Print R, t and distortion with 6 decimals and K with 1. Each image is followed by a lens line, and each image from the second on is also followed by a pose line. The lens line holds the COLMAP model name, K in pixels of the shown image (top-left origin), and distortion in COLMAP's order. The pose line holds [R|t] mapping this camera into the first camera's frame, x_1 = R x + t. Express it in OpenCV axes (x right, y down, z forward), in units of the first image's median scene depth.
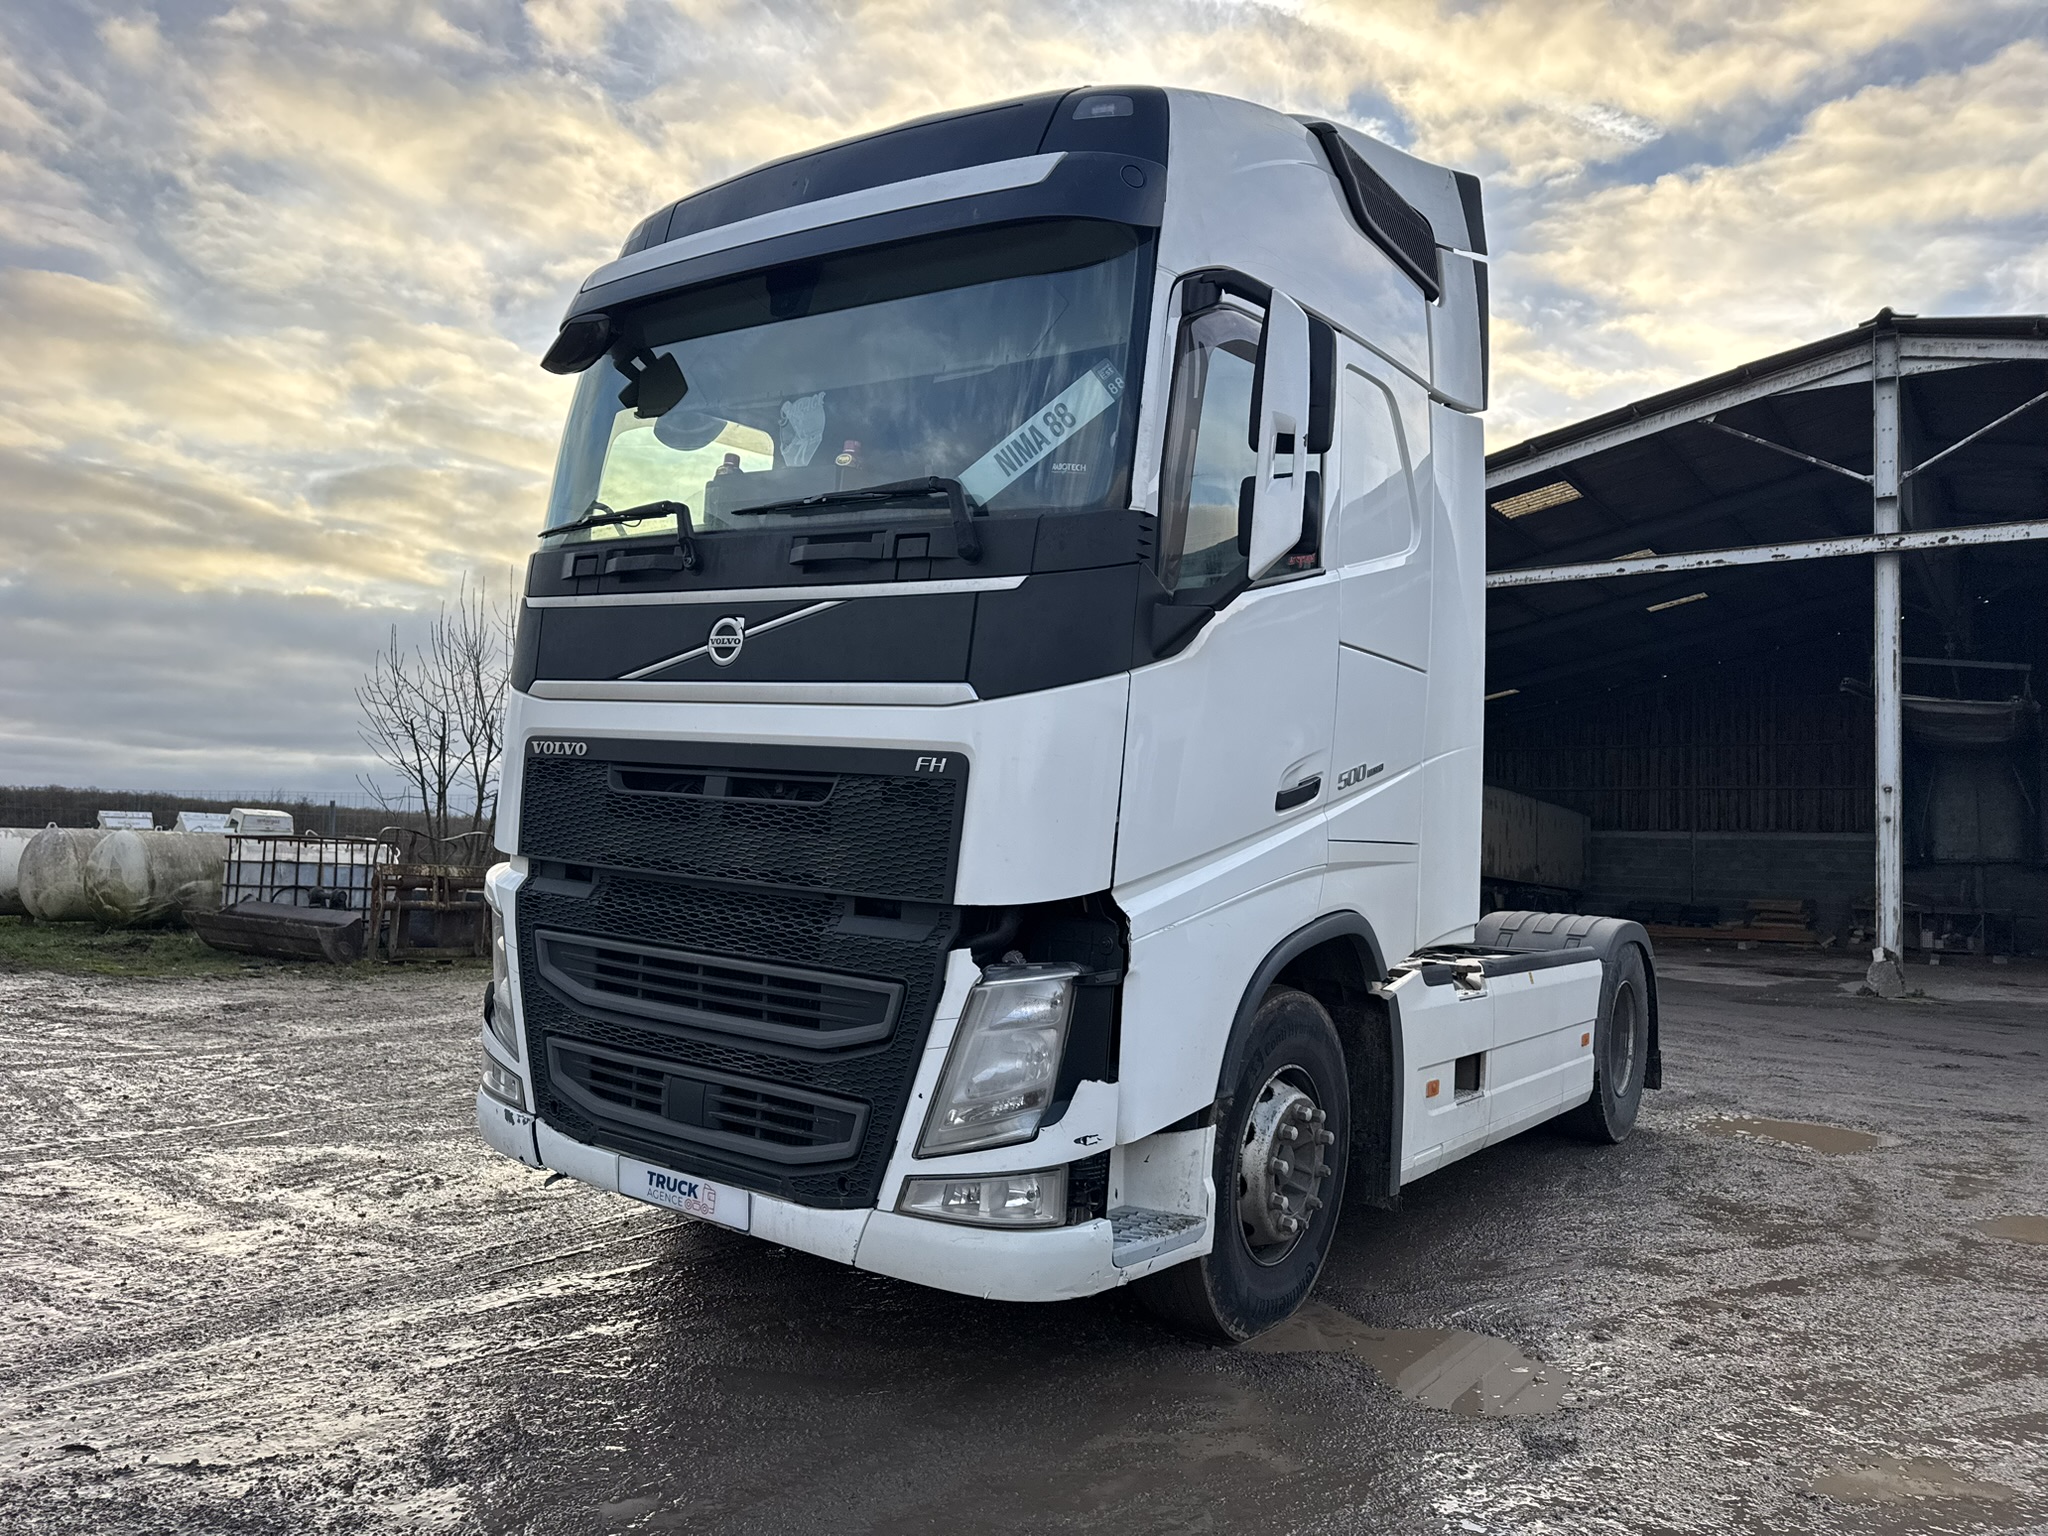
lens RADIAL K [[1455.0, 0, 1030.1], [0, 1455.0, 769.4], [0, 0, 1]] dist [0.056285, -0.055364]
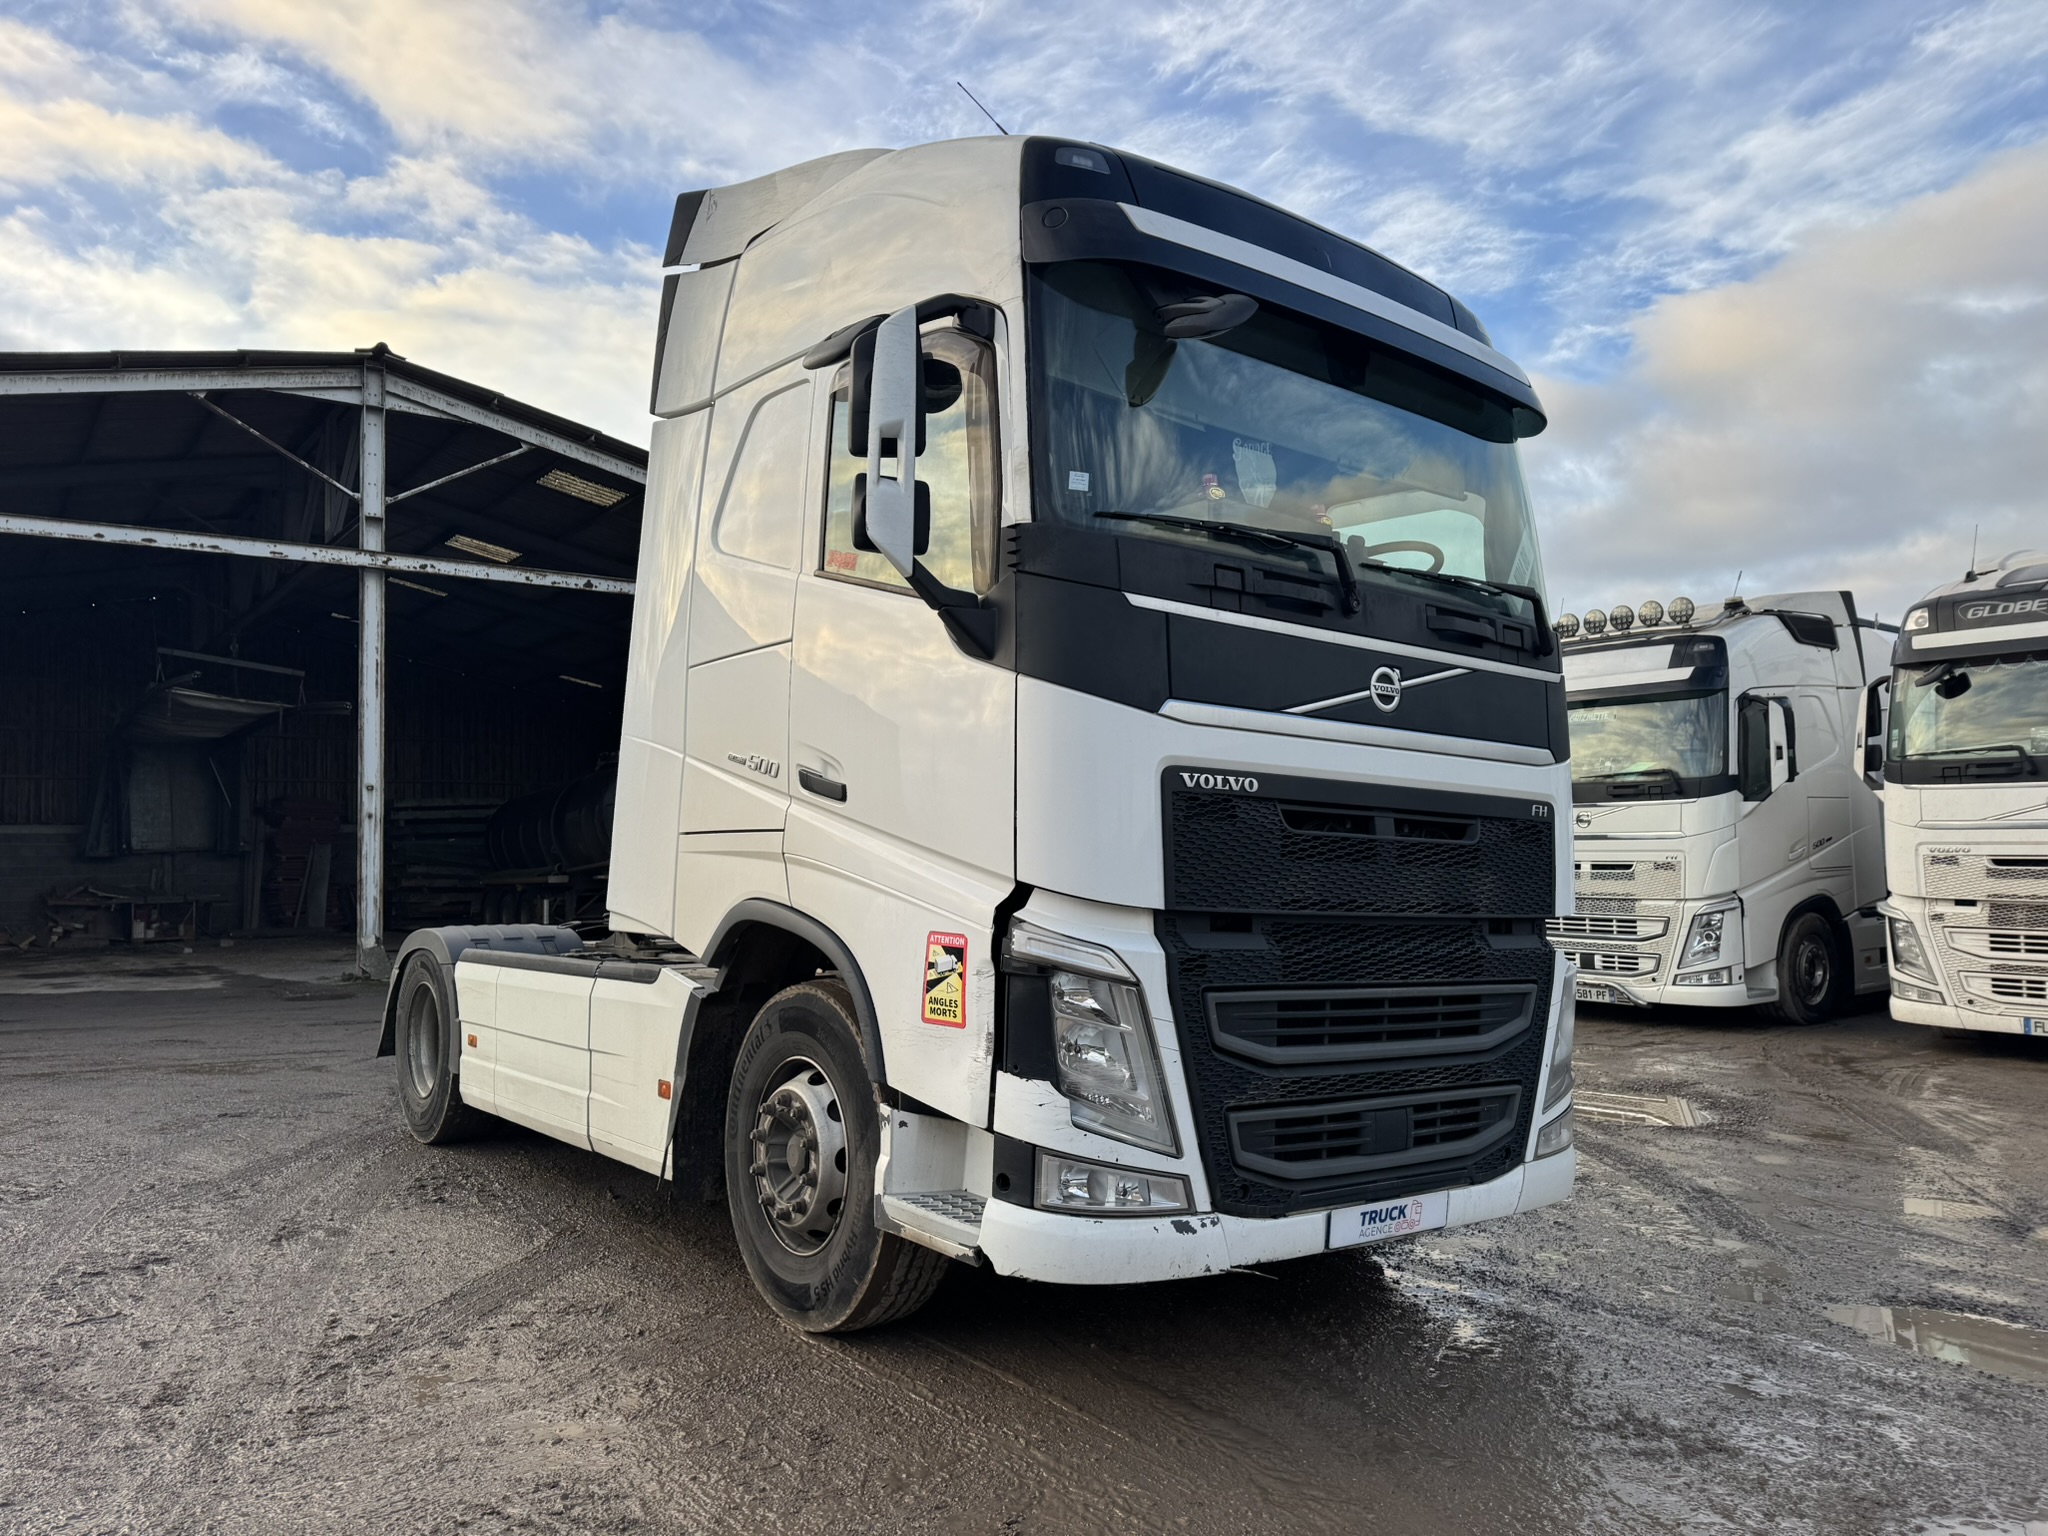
lens RADIAL K [[1457.0, 0, 1024.0], [0, 1457.0, 768.0], [0, 0, 1]] dist [0.053736, -0.051547]
pose [[0.310164, 0.022128, 0.950426, -1.048853], [-0.031495, 0.999419, -0.012991, -0.007193], [-0.950161, -0.025904, 0.310681, 0.743906]]
